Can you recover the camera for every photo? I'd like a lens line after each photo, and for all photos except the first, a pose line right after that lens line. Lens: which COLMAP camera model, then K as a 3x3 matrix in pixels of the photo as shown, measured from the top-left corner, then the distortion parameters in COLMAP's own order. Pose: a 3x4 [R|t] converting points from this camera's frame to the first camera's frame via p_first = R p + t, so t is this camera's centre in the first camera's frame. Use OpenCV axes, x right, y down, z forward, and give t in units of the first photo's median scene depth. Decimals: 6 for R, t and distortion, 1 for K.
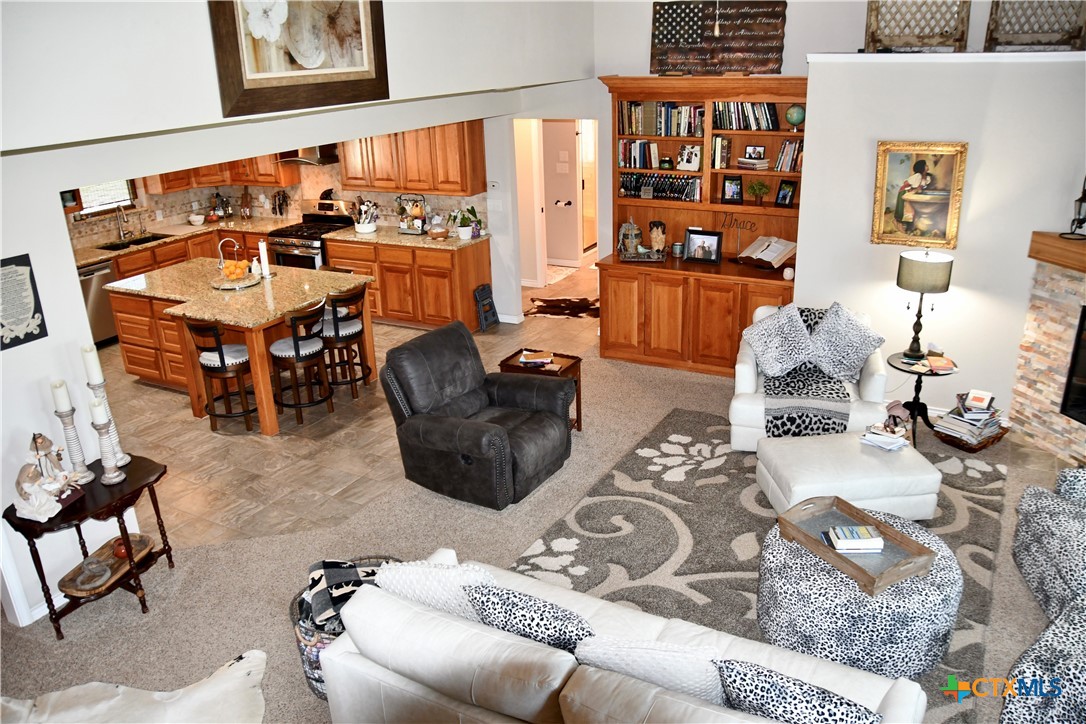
lens RADIAL K [[861.1, 0, 542.1], [0, 861.1, 364.4], [0, 0, 1]] dist [-0.081929, 0.002865]
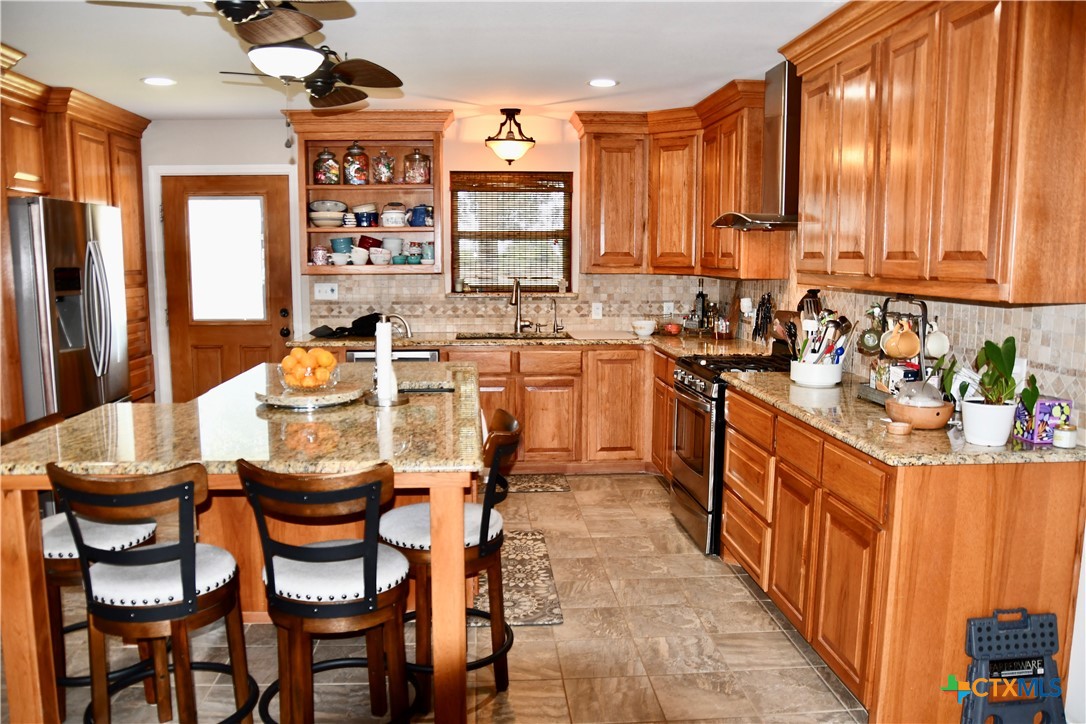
lens RADIAL K [[861.1, 0, 543.3], [0, 861.1, 365.3], [0, 0, 1]] dist [-0.081929, 0.002865]
pose [[0.546981, 0.141484, -0.825102, 0.062267], [-0.311623, 0.949195, -0.043820, -0.105622], [0.776983, 0.281090, 0.563281, 0.671674]]
